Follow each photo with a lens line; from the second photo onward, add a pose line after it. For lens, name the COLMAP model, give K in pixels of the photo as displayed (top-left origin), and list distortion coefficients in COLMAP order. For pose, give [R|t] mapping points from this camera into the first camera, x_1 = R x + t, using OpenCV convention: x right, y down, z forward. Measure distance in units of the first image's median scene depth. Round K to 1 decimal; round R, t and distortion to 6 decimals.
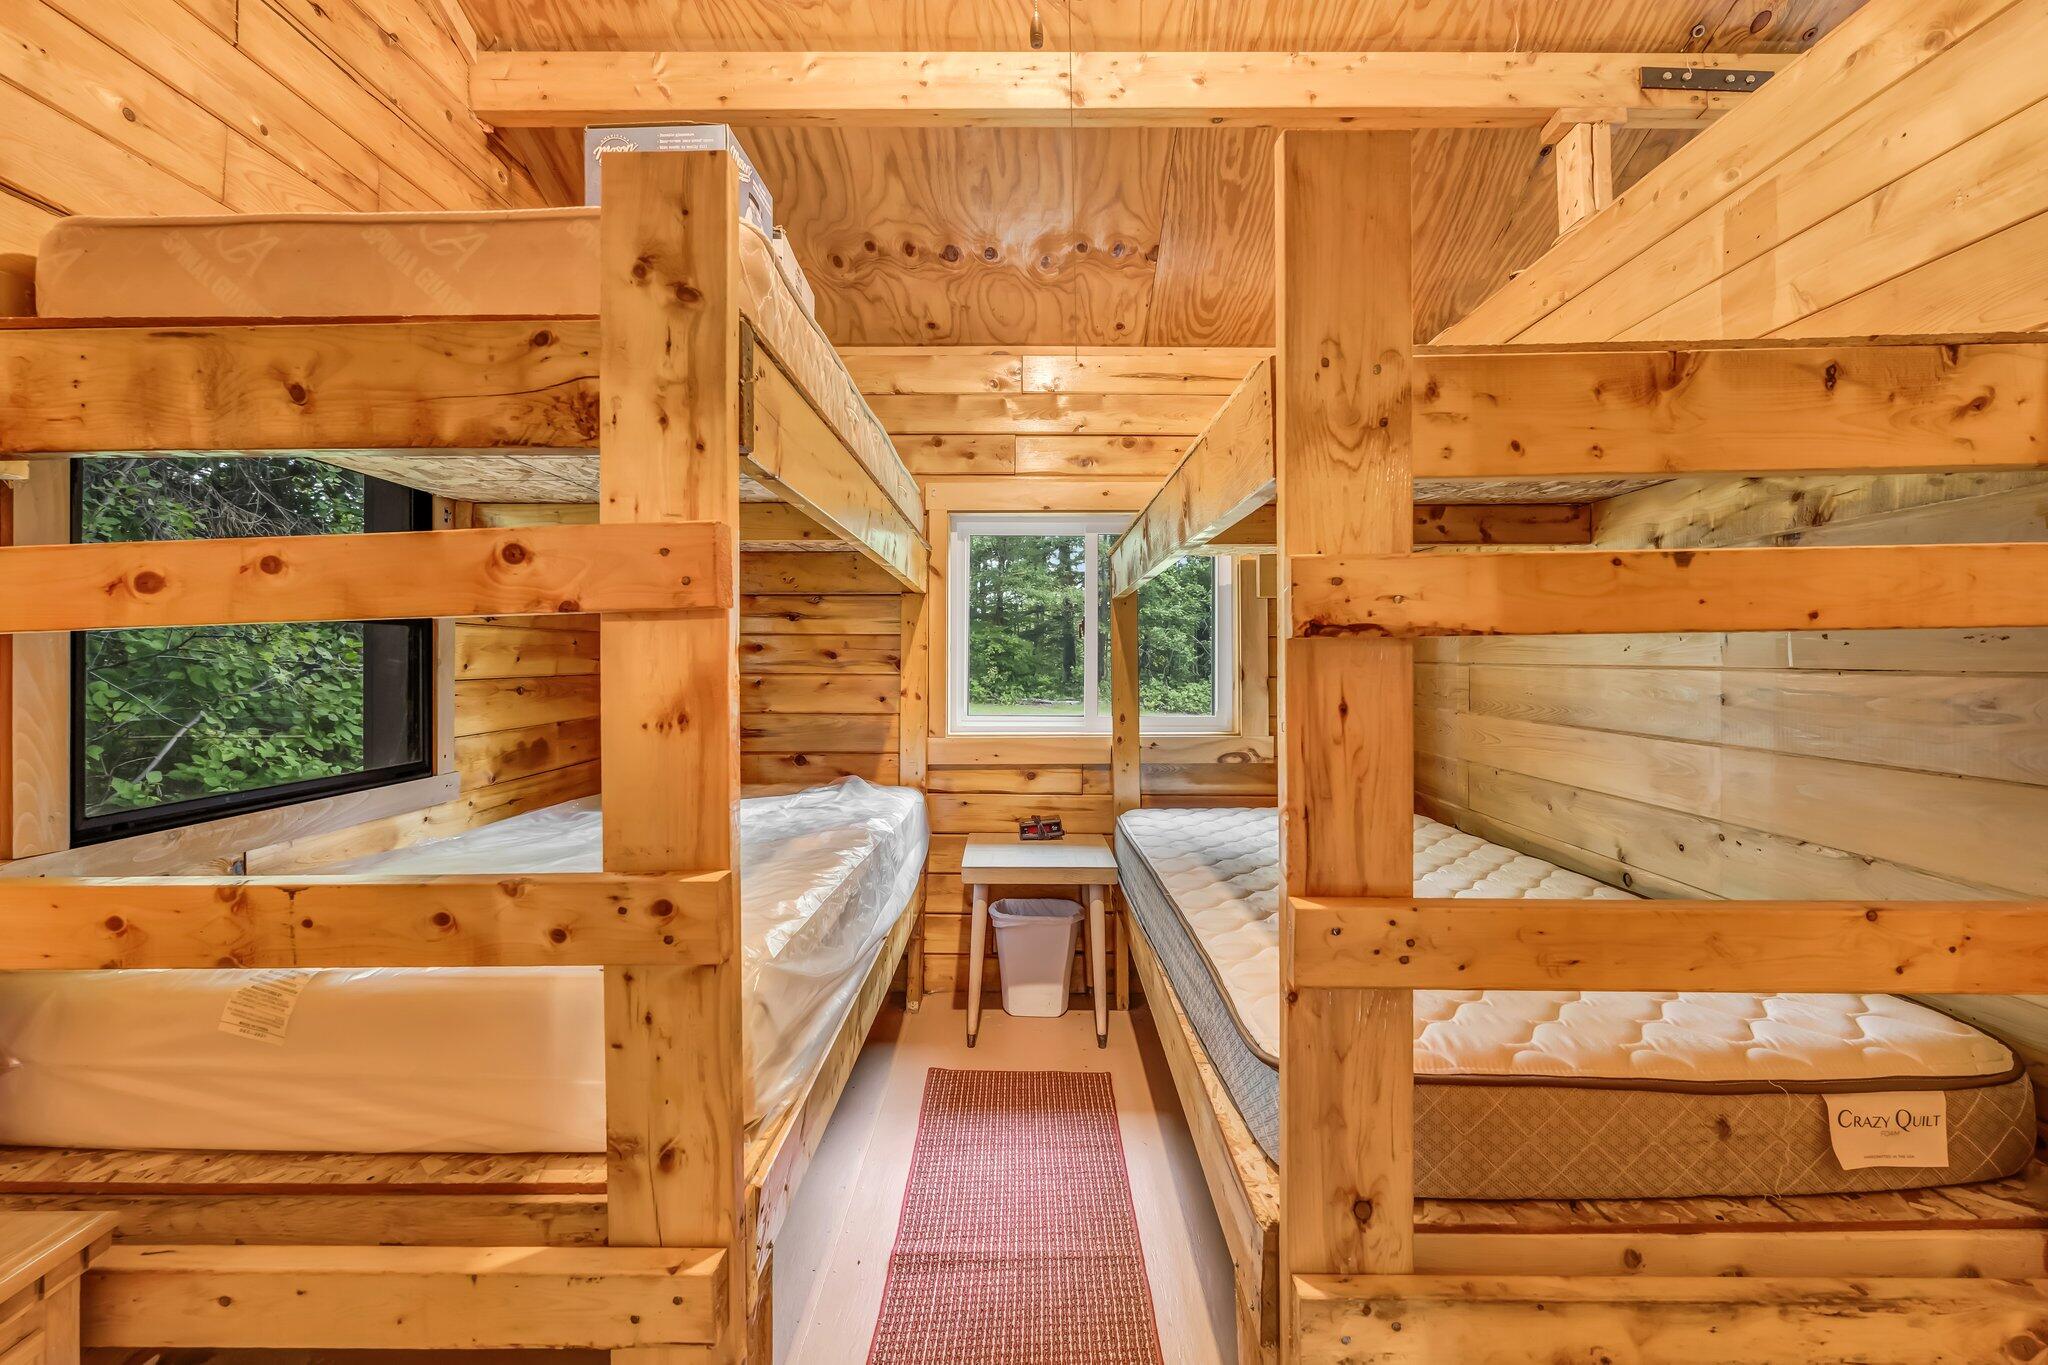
lens RADIAL K [[913.7, 0, 1024.5], [0, 913.7, 672.7], [0, 0, 1]] dist [-0.003589, -0.000275]
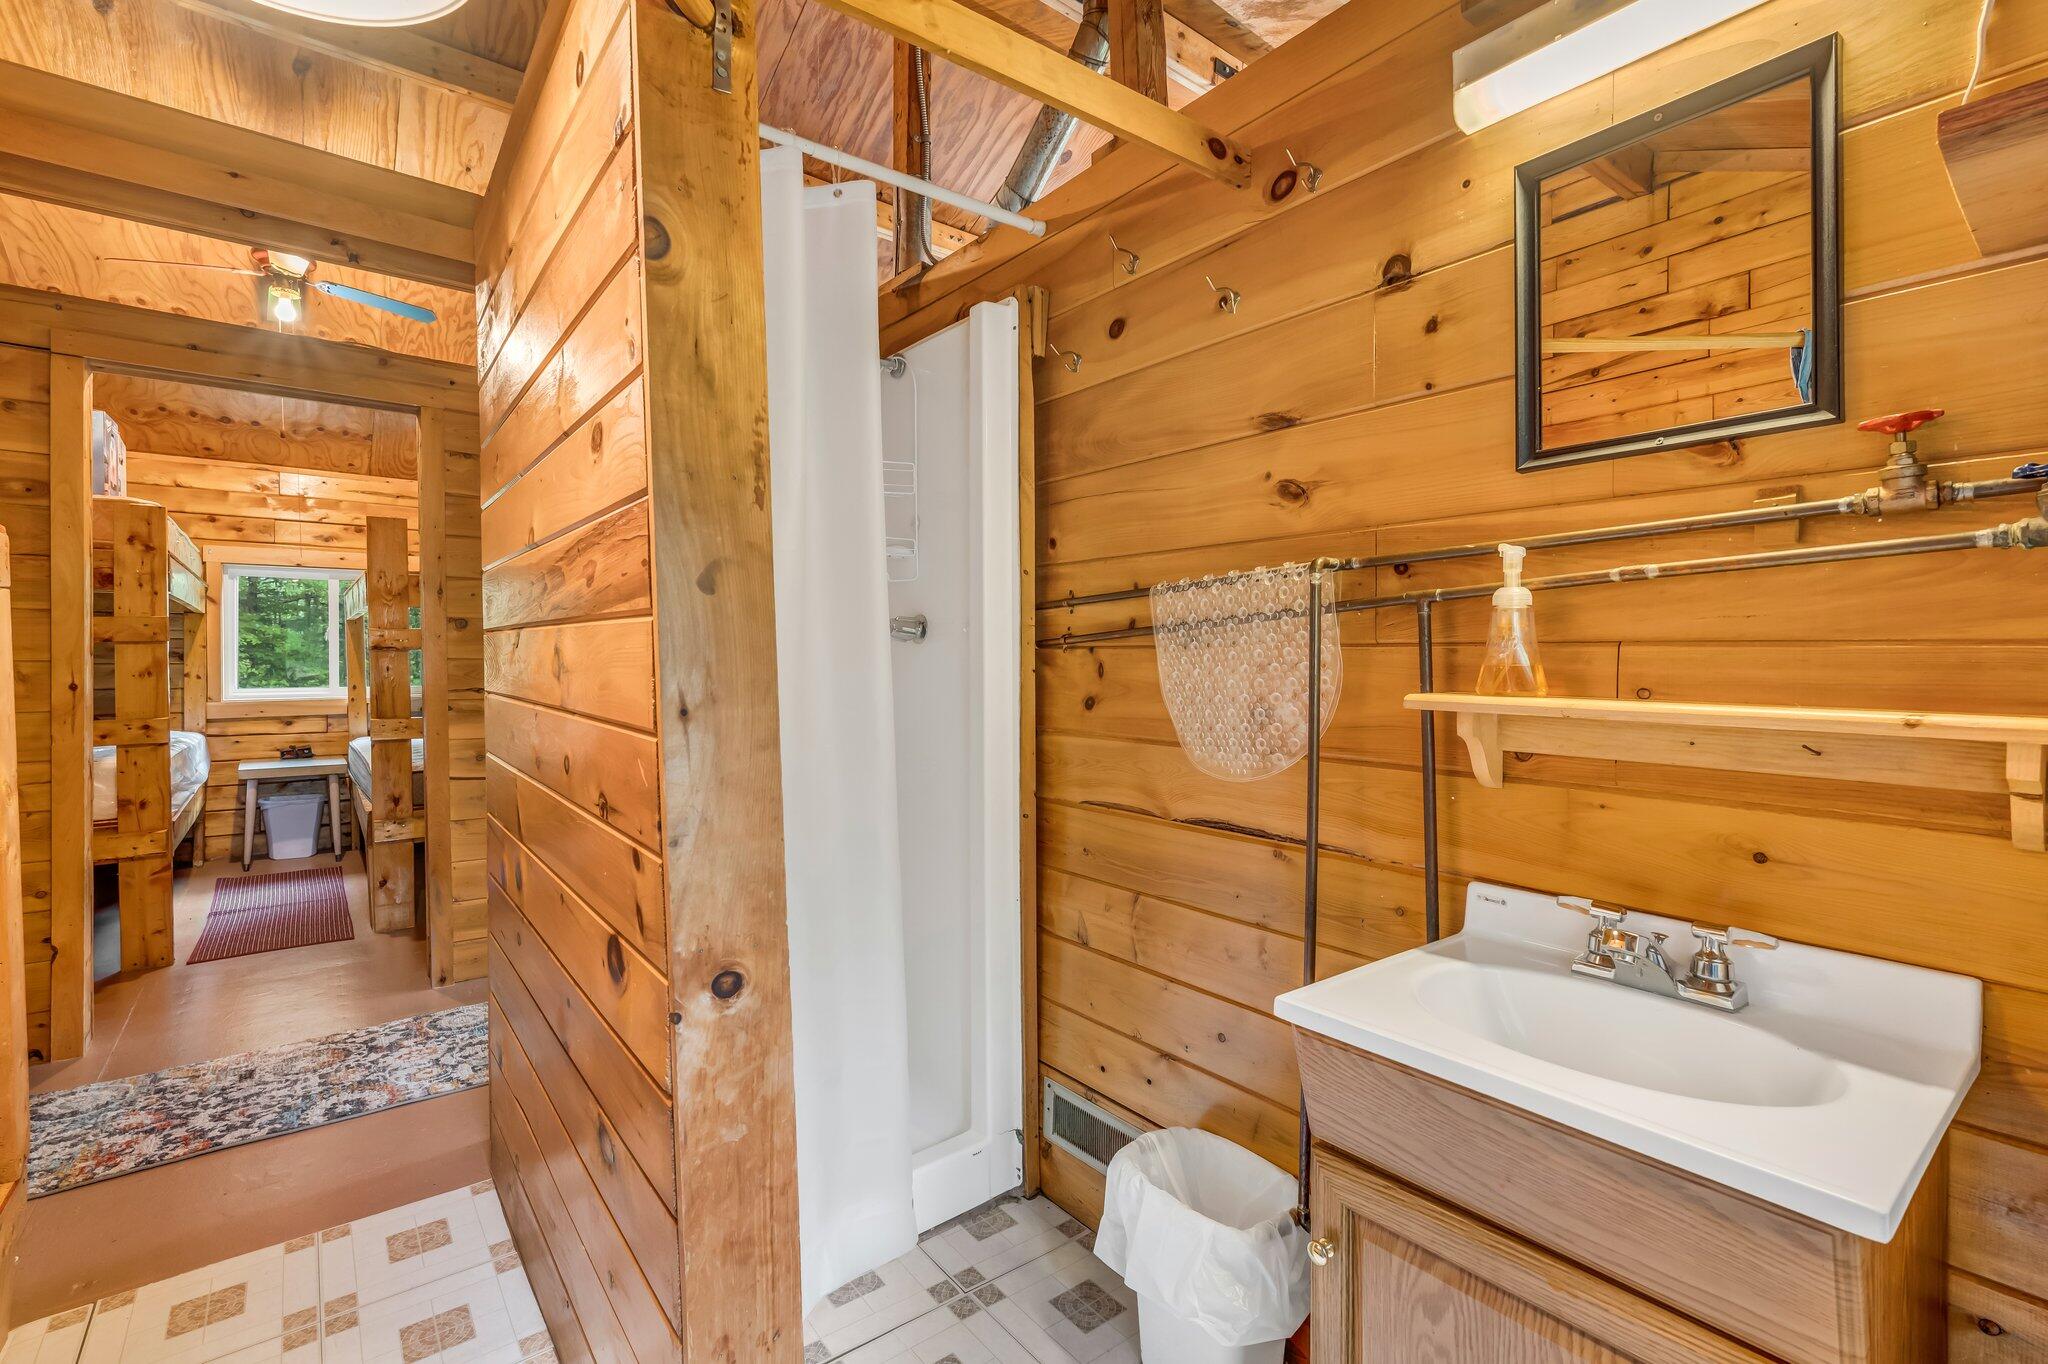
lens RADIAL K [[913.7, 0, 1027.4], [0, 913.7, 670.4], [0, 0, 1]] dist [-0.003589, -0.000275]
pose [[0.778191, -0.008065, 0.627976, 0.012917], [0.004816, 0.999965, 0.006876, 0.010048], [-0.628009, -0.002326, 0.778202, -1.178432]]
